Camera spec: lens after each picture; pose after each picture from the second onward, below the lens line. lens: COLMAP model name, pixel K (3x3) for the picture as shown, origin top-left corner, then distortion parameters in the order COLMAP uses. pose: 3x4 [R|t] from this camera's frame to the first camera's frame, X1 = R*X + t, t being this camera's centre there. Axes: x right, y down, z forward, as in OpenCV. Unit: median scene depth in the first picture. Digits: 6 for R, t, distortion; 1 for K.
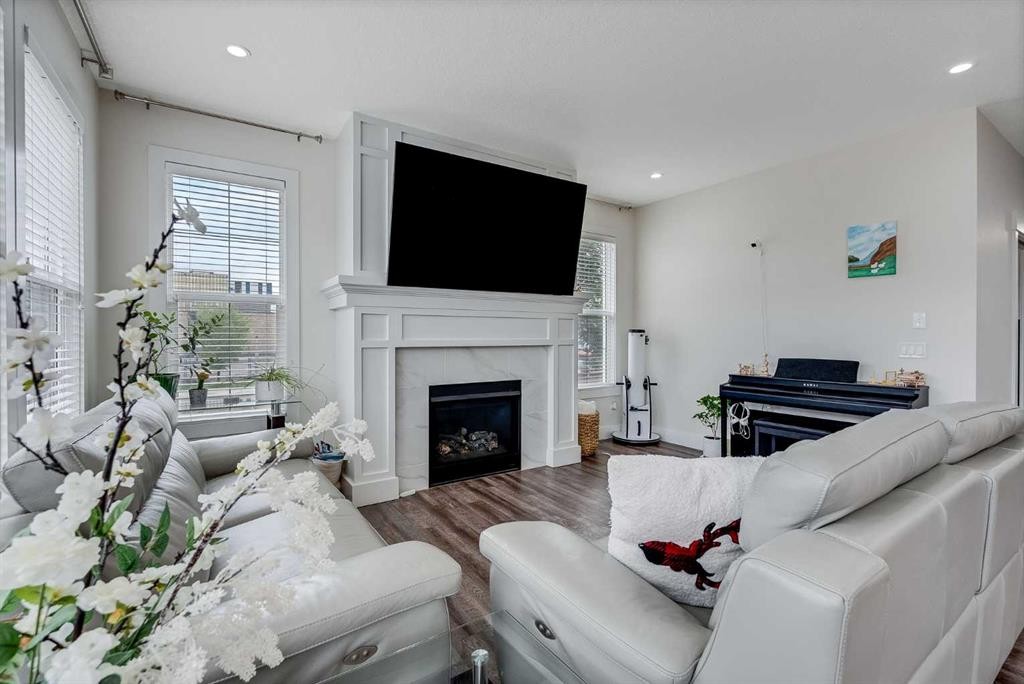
lens RADIAL K [[454.6, 0, 510.5], [0, 454.6, 336.0], [0, 0, 1]] dist [-0.005847, 0.000133]
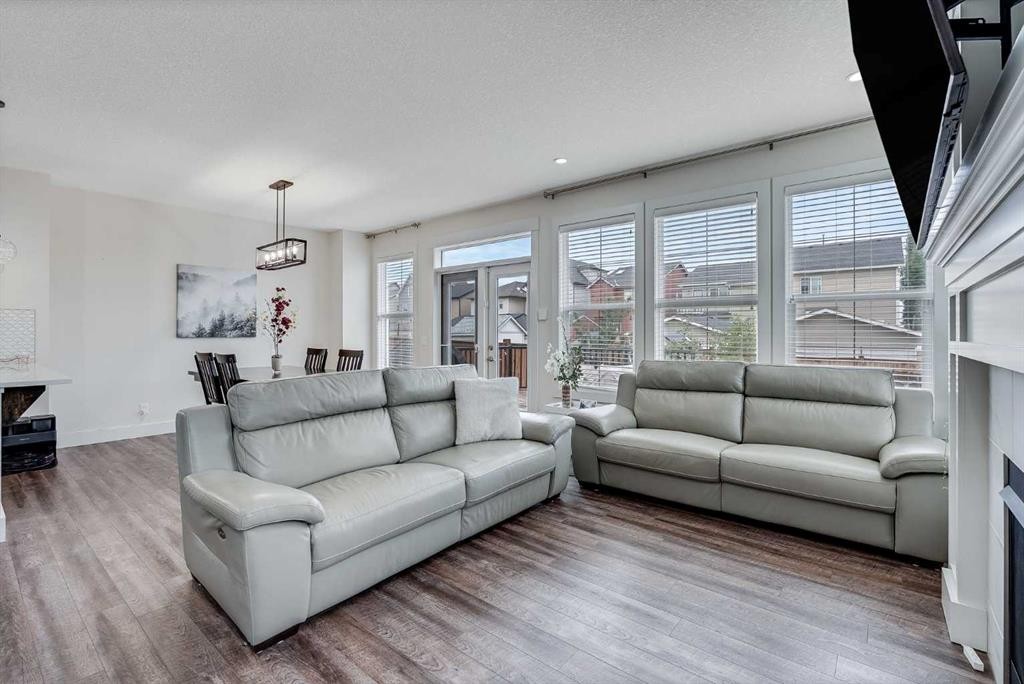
lens RADIAL K [[454.6, 0, 513.7], [0, 454.6, 334.3], [0, 0, 1]] dist [-0.005847, 0.000133]
pose [[-0.956538, 0.002731, -0.291595, 0.357357], [0.003690, 0.999989, -0.002742, -0.001214], [0.291584, -0.003699, -0.956538, 1.218032]]
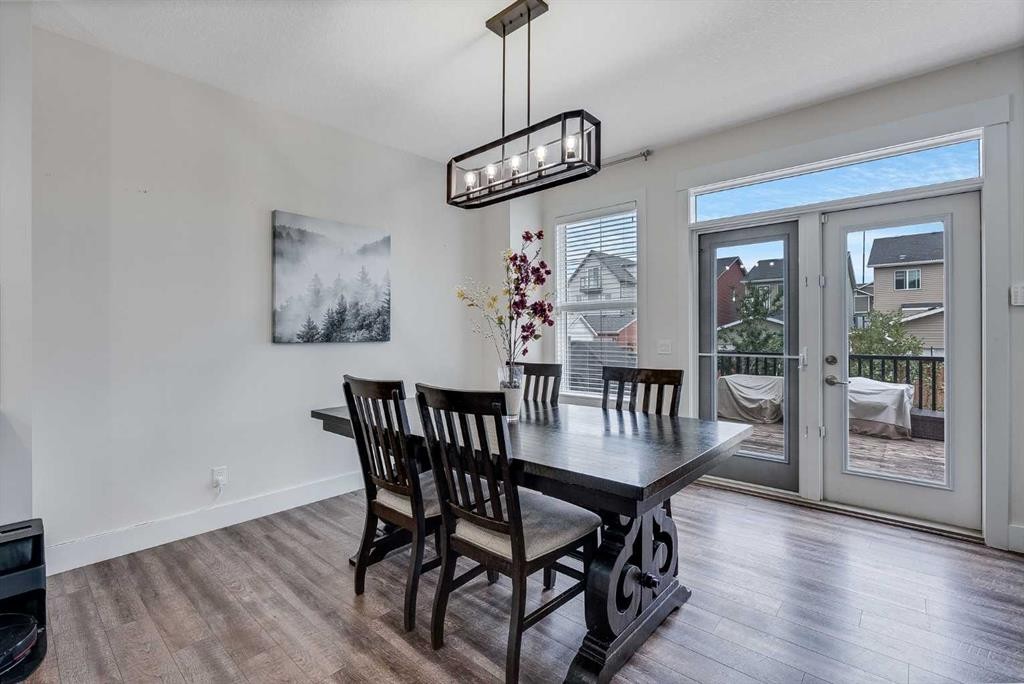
lens RADIAL K [[454.6, 0, 515.7], [0, 454.6, 336.4], [0, 0, 1]] dist [-0.005847, 0.000133]
pose [[-0.966705, 0.006860, -0.255803, 0.768792], [0.007412, 0.999972, -0.001195, -0.006778], [0.255788, -0.003051, -0.966728, 0.377108]]
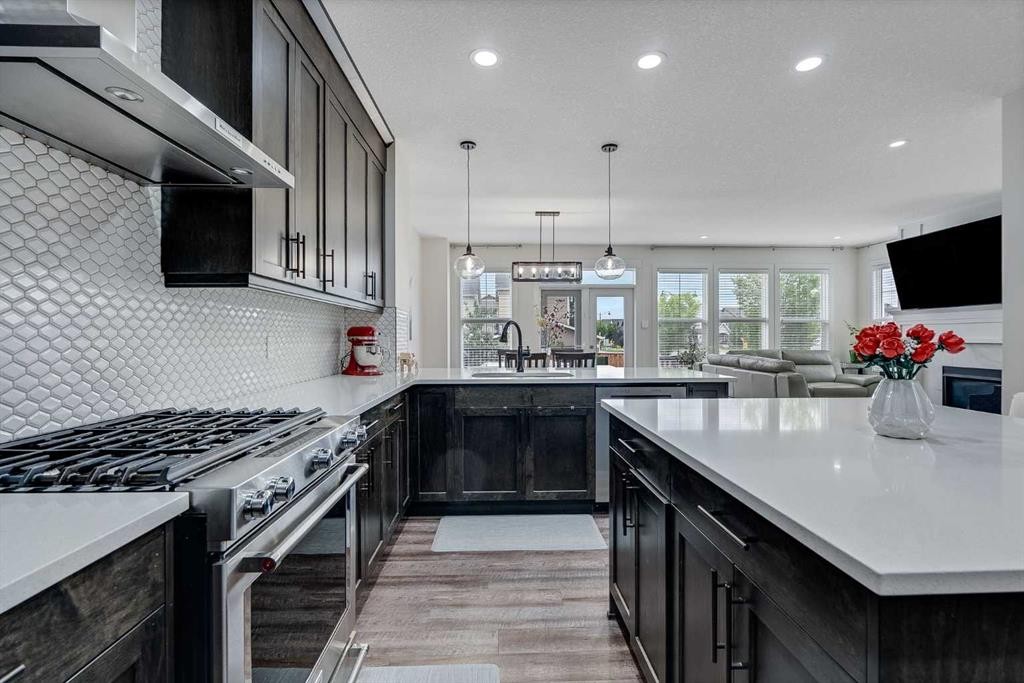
lens RADIAL K [[454.6, 0, 517.1], [0, 454.6, 339.8], [0, 0, 1]] dist [-0.005847, 0.000133]
pose [[-0.526978, 0.007741, -0.849843, 1.973438], [0.008304, 0.999958, 0.003960, -0.005351], [0.849838, -0.004970, -0.527020, 0.530727]]
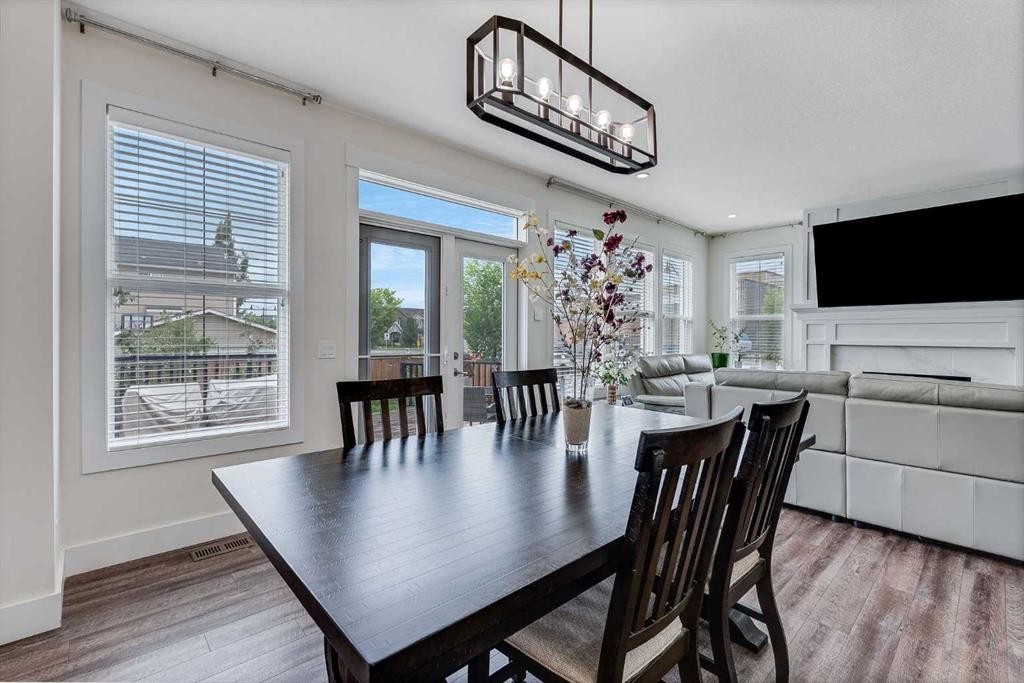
lens RADIAL K [[454.6, 0, 518.0], [0, 454.6, 340.9], [0, 0, 1]] dist [-0.005847, 0.000133]
pose [[0.155428, 0.014701, -0.987738, 1.058798], [-0.000890, 0.999891, 0.014742, -0.009807], [0.987847, -0.001412, 0.155424, -0.317350]]
